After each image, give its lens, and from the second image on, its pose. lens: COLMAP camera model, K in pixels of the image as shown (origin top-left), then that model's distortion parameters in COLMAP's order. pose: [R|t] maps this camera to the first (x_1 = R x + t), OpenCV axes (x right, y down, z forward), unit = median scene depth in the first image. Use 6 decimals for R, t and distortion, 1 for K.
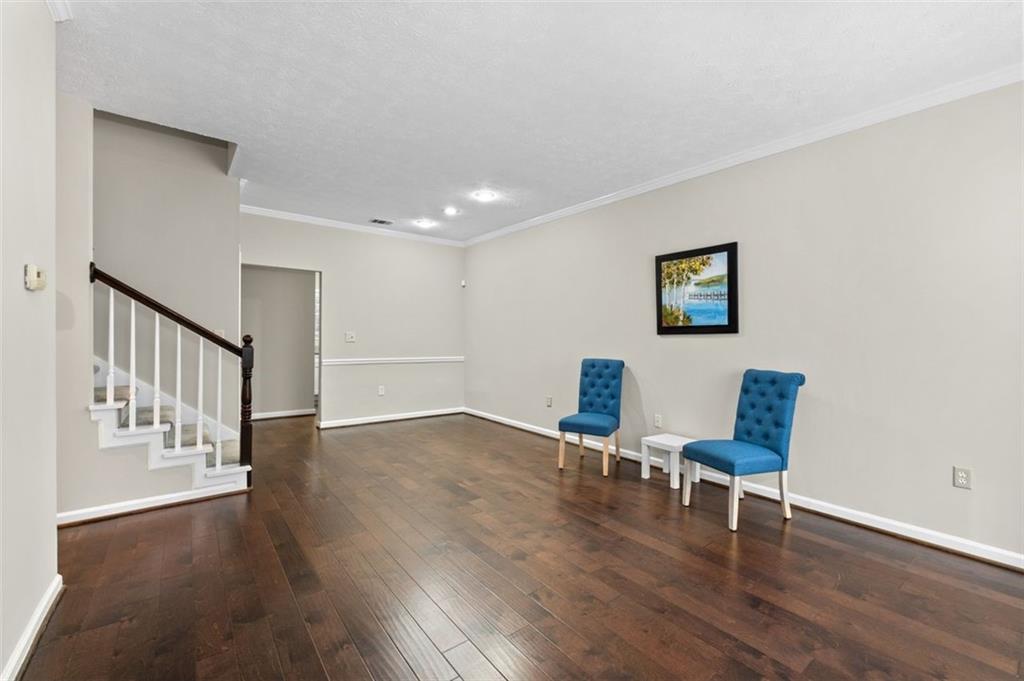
lens RADIAL K [[429.9, 0, 519.5], [0, 429.9, 335.5], [0, 0, 1]] dist [-0.007176, 0.002108]
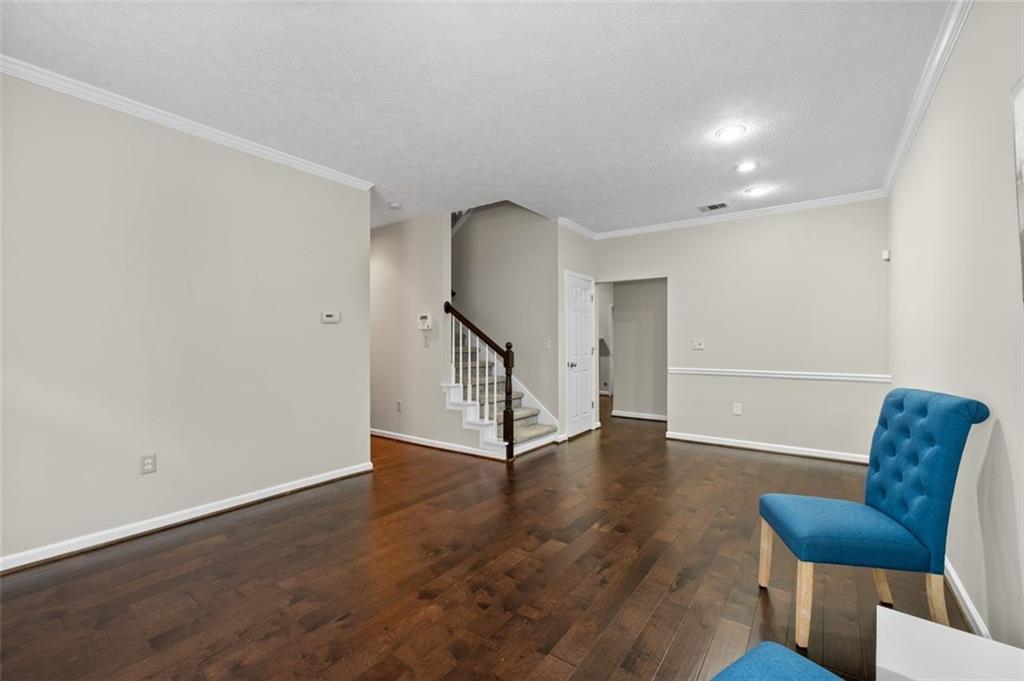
lens RADIAL K [[429.9, 0, 516.5], [0, 429.9, 342.1], [0, 0, 1]] dist [-0.007176, 0.002108]
pose [[0.271716, -0.010504, -0.962320, 0.555843], [0.004755, 0.999943, -0.009572, 0.010195], [0.962366, -0.001975, 0.271751, 0.589693]]
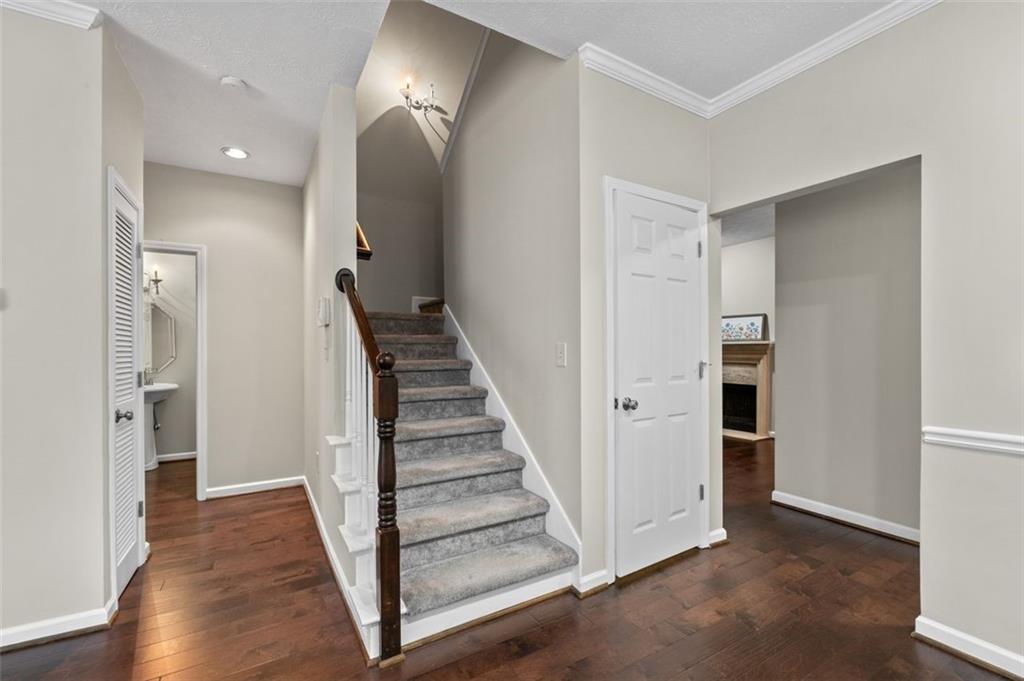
lens RADIAL K [[429.9, 0, 522.8], [0, 429.9, 353.0], [0, 0, 1]] dist [-0.007176, 0.002108]
pose [[-0.135869, -0.005258, -0.990713, -0.147638], [0.004356, 0.999973, -0.005905, 0.005036], [0.990717, -0.005117, -0.135843, 1.085263]]
